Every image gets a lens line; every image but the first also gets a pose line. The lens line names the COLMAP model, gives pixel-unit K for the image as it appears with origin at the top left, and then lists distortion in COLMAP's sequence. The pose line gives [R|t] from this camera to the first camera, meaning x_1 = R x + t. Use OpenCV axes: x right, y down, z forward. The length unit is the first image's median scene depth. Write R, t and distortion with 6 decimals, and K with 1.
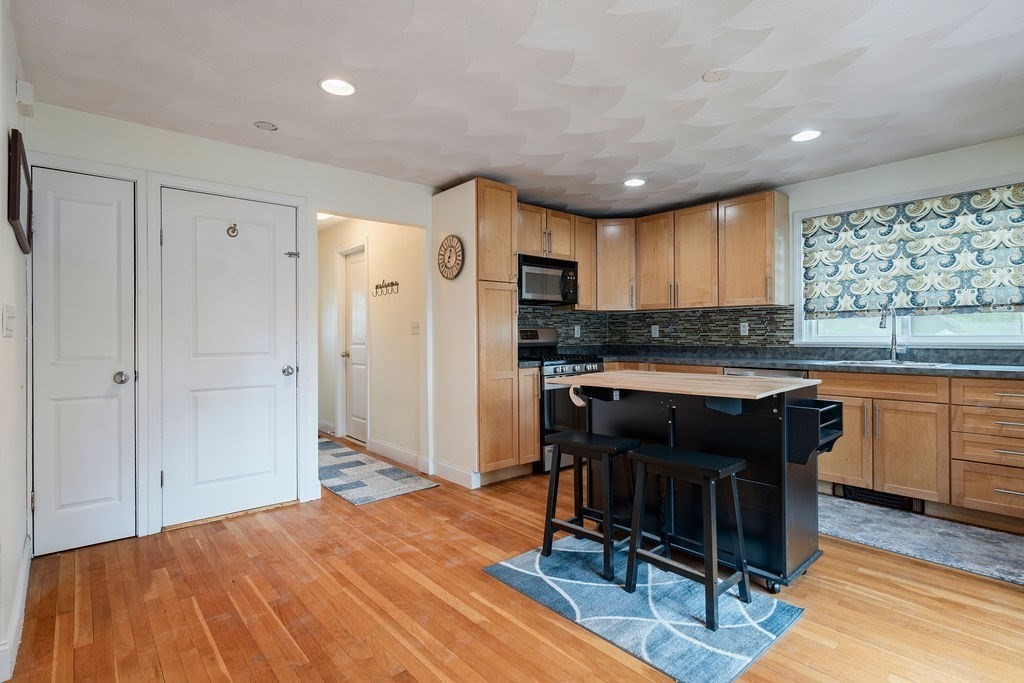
lens RADIAL K [[500.4, 0, 510.6], [0, 500.4, 336.1], [0, 0, 1]] dist [-0.005271, 0.001850]
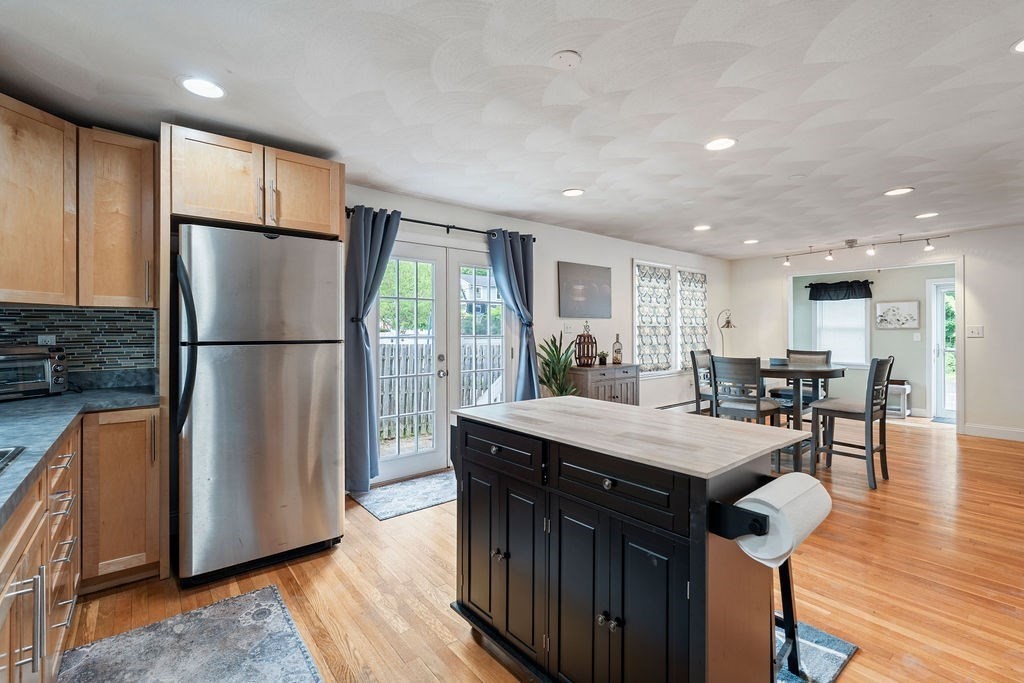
lens RADIAL K [[449.9, 0, 512.7], [0, 449.9, 333.3], [0, 0, 1]] dist [-0.001647, 0.000986]
pose [[-0.999620, 0.009872, 0.025727, 0.318011], [0.010000, 0.999938, 0.004820, -0.032852], [-0.025678, 0.005075, -0.999657, 1.162250]]
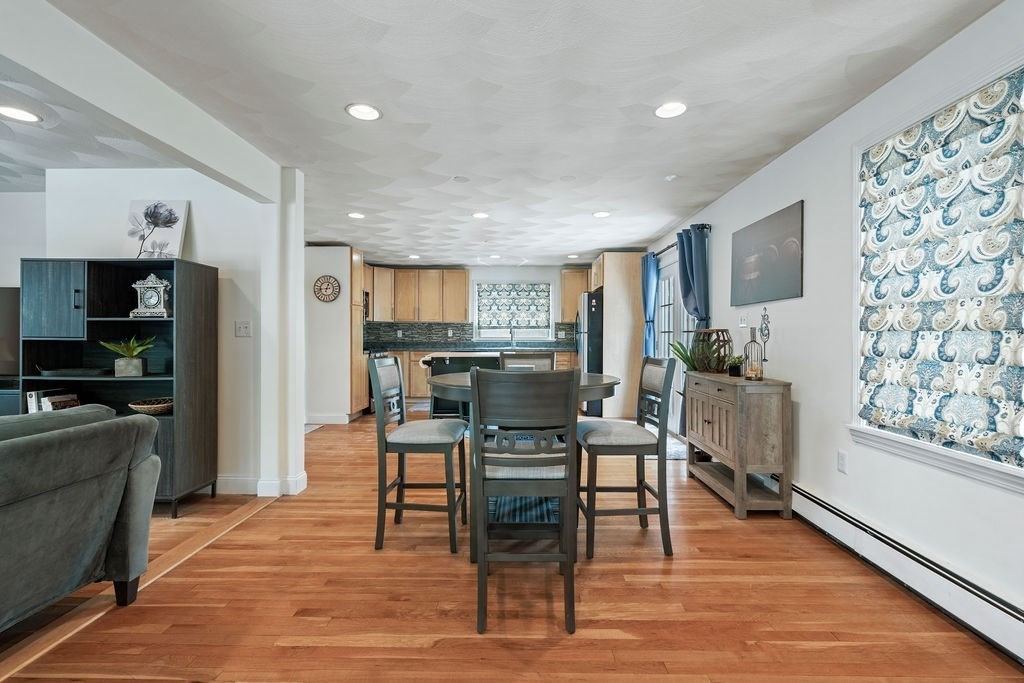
lens RADIAL K [[449.9, 0, 511.6], [0, 449.9, 338.2], [0, 0, 1]] dist [-0.001647, 0.000986]
pose [[0.669878, 0.003035, 0.742465, -0.875186], [-0.006726, 0.999975, 0.001981, -0.000125], [-0.742441, -0.006320, 0.669882, -0.487561]]
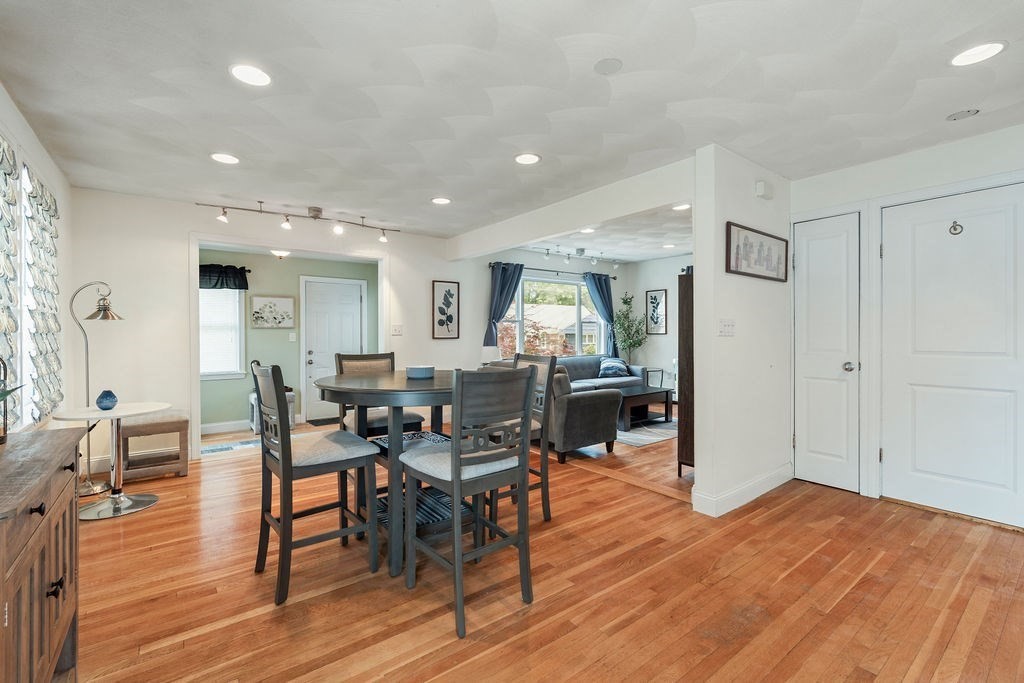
lens RADIAL K [[449.9, 0, 513.8], [0, 449.9, 336.0], [0, 0, 1]] dist [-0.001647, 0.000986]
pose [[-0.058664, 0.011058, -0.998217, 0.337599], [0.004884, 0.999930, 0.010790, -0.010165], [0.998266, -0.004243, -0.058714, 0.155176]]
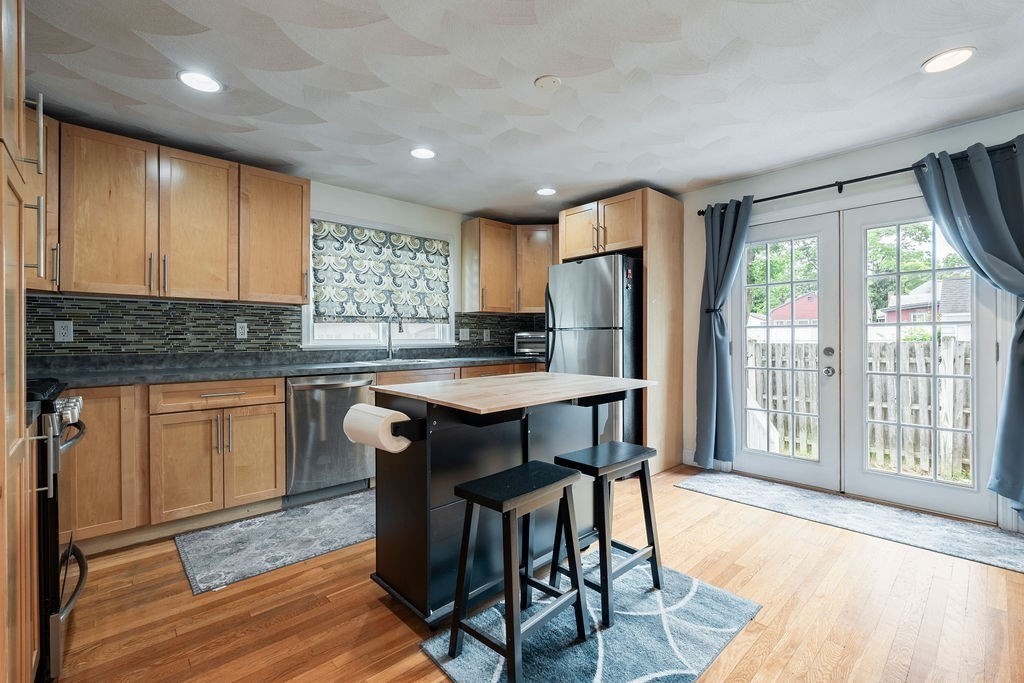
lens RADIAL K [[449.9, 0, 512.2], [0, 449.9, 338.2], [0, 0, 1]] dist [-0.001647, 0.000986]
pose [[-0.025336, 0.006056, 0.999661, -0.334124], [0.005858, 0.999965, -0.005909, 0.005694], [-0.999662, 0.005707, -0.025371, 0.716970]]
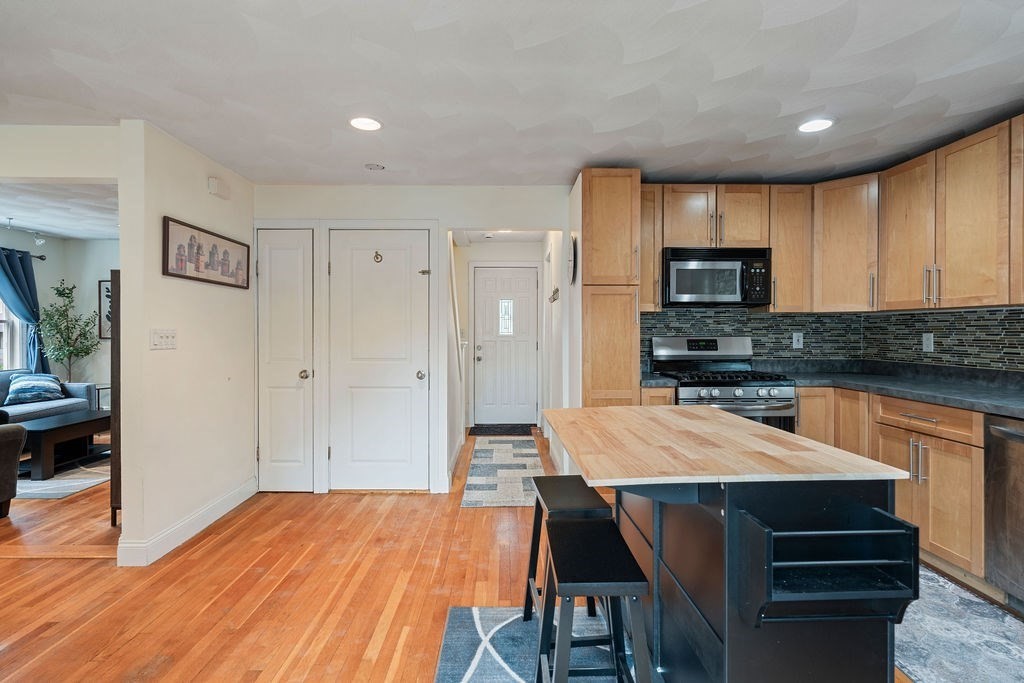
lens RADIAL K [[500.4, 0, 513.4], [0, 500.4, 335.9], [0, 0, 1]] dist [-0.005271, 0.001850]
pose [[0.766849, 0.012302, -0.641710, 0.414864], [-0.005931, 0.999909, 0.012082, -0.032365], [0.641800, -0.005459, 0.766852, 0.245761]]
